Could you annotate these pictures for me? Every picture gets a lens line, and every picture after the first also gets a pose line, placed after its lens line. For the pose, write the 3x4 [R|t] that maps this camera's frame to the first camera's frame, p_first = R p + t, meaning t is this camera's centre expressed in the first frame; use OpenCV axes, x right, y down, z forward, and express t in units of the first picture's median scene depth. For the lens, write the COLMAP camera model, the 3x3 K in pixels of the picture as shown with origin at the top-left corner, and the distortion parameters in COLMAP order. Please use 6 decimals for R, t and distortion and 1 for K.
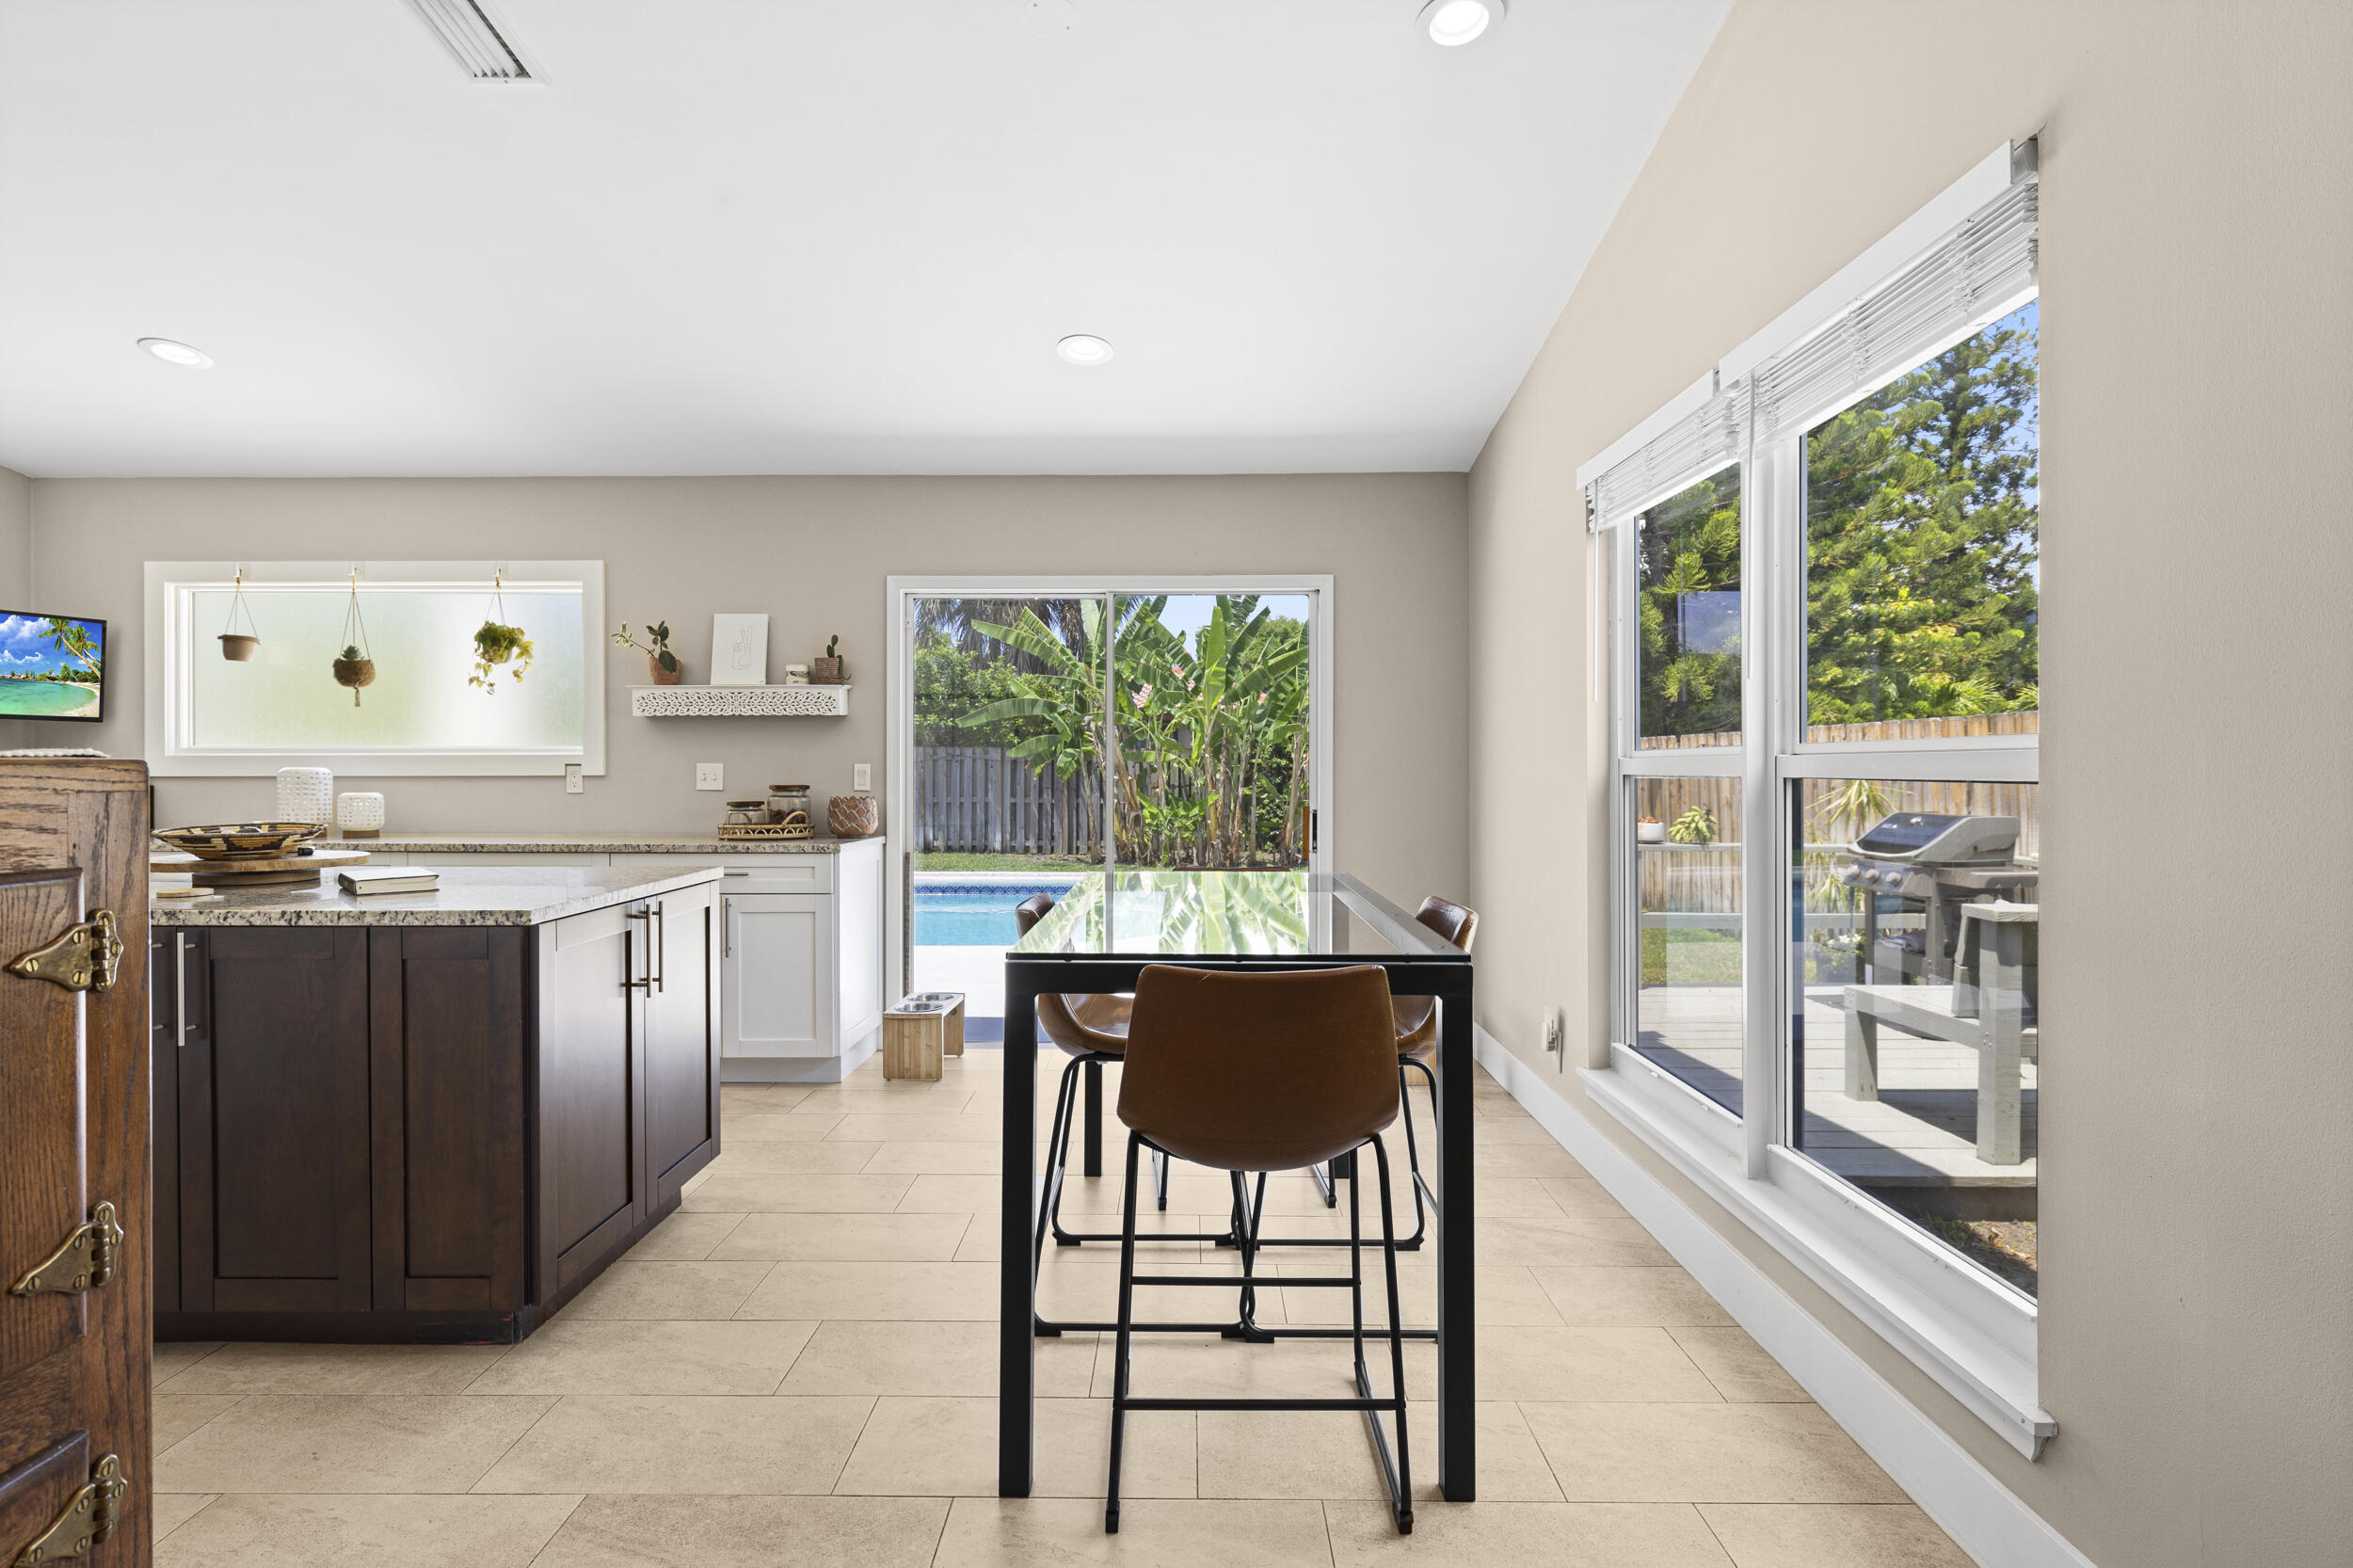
lens RADIAL K [[1152.2, 0, 1162.6], [0, 1152.2, 783.0], [0, 0, 1]] dist [0.003445, -0.000273]
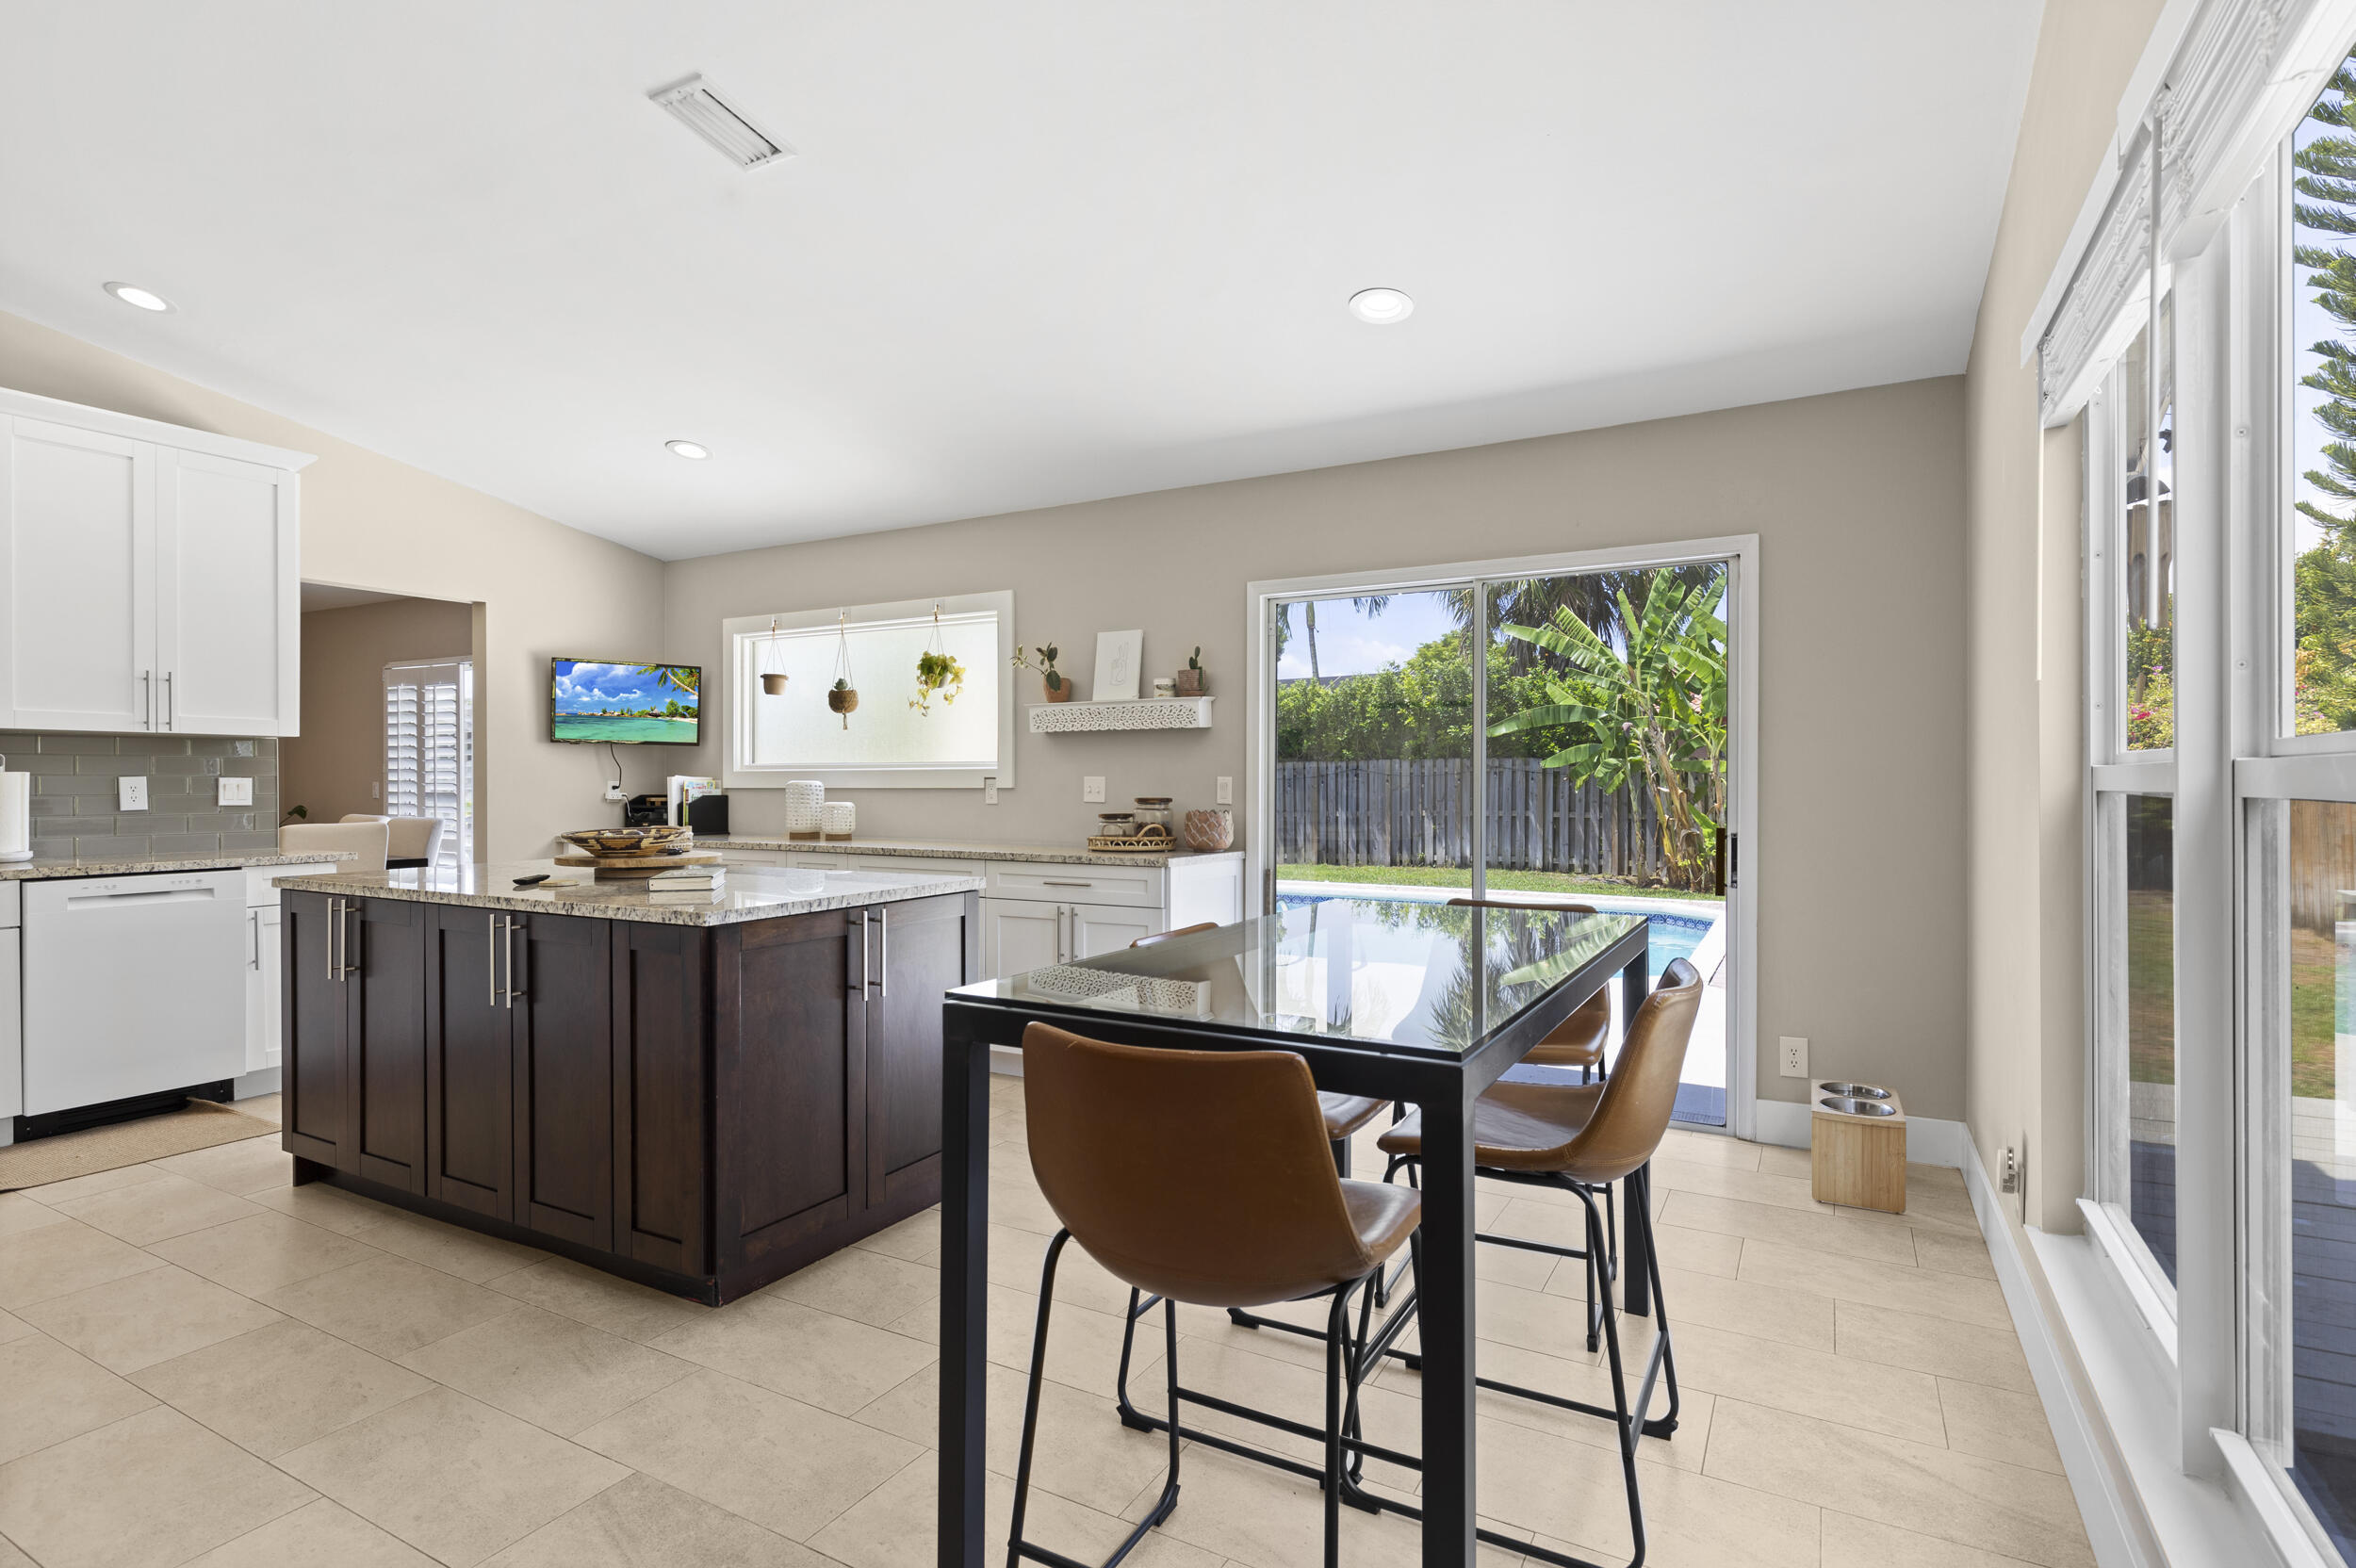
lens RADIAL K [[1153.7, 0, 1197.0], [0, 1153.7, 793.6], [0, 0, 1]] dist [0.003445, -0.000273]
pose [[0.881298, 0.004368, -0.472541, 0.185916], [-0.004999, 0.999988, -0.000078, -0.002082], [0.472534, 0.002431, 0.881309, 0.129136]]
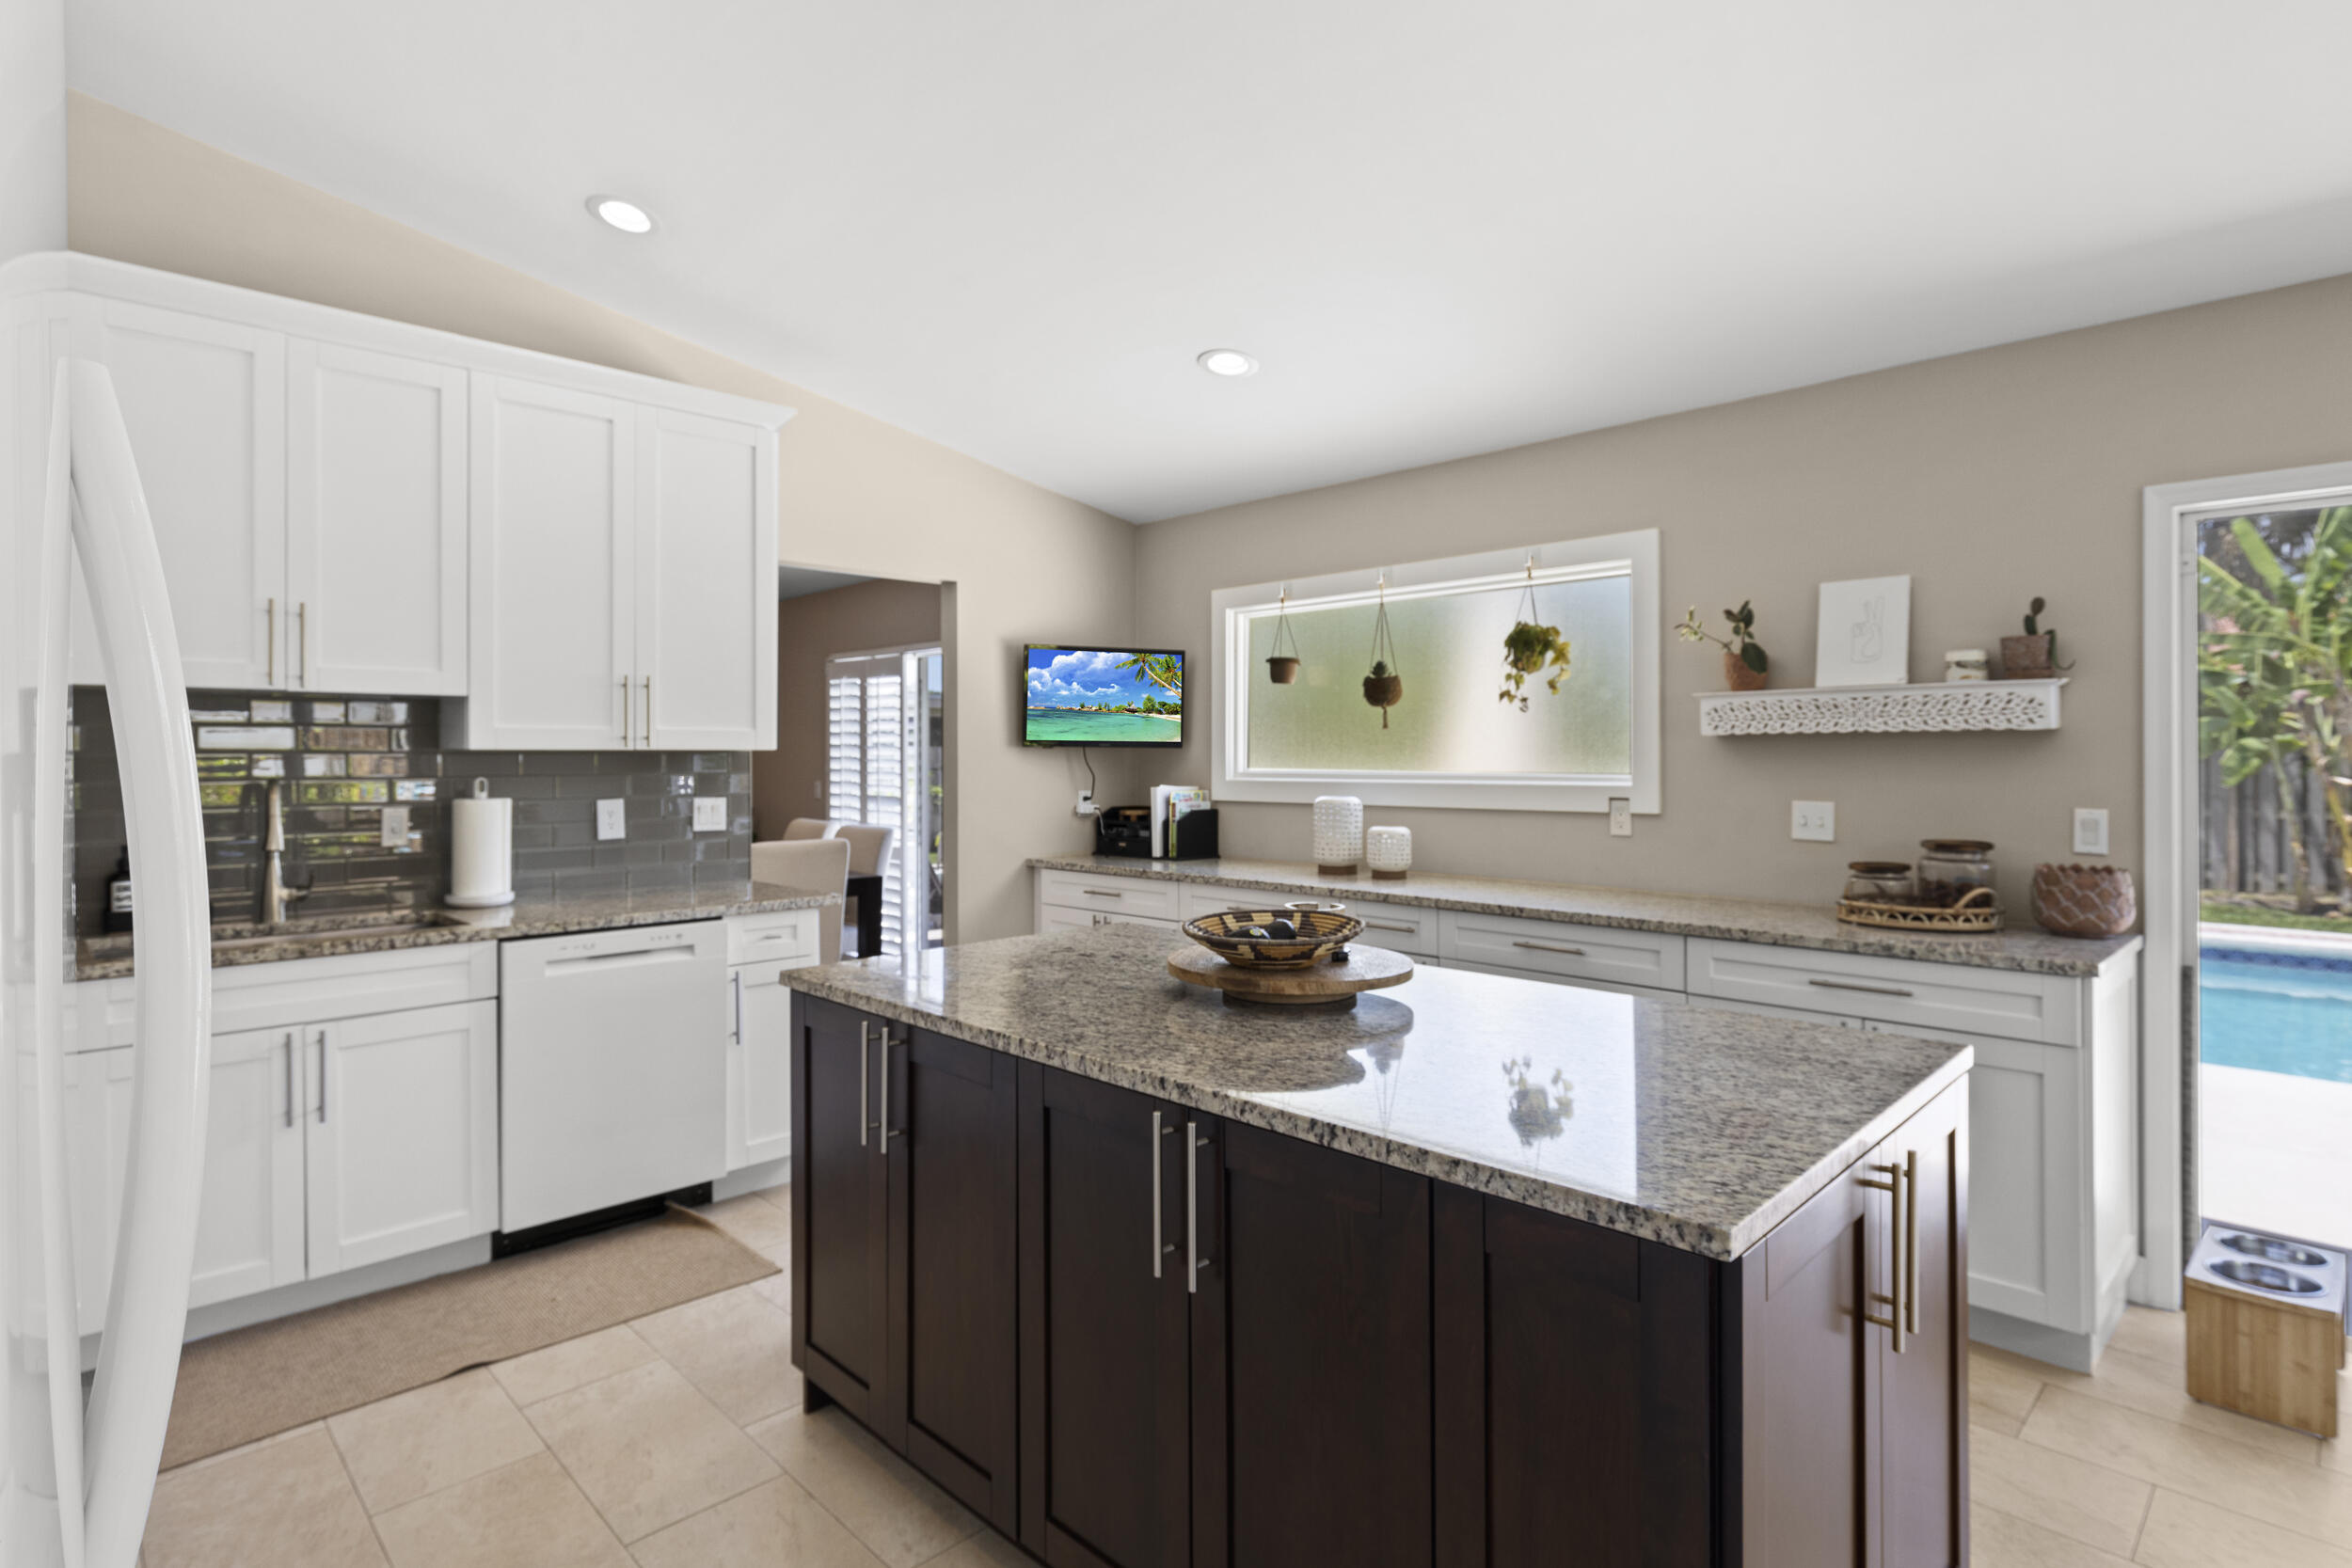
lens RADIAL K [[1151.6, 0, 1199.0], [0, 1151.6, 759.1], [0, 0, 1]] dist [0.003445, -0.000273]
pose [[0.726645, -0.000084, -0.687013, -0.190416], [-0.003316, 0.999988, -0.003630, -0.039524], [0.687005, 0.004916, 0.726636, 0.253627]]
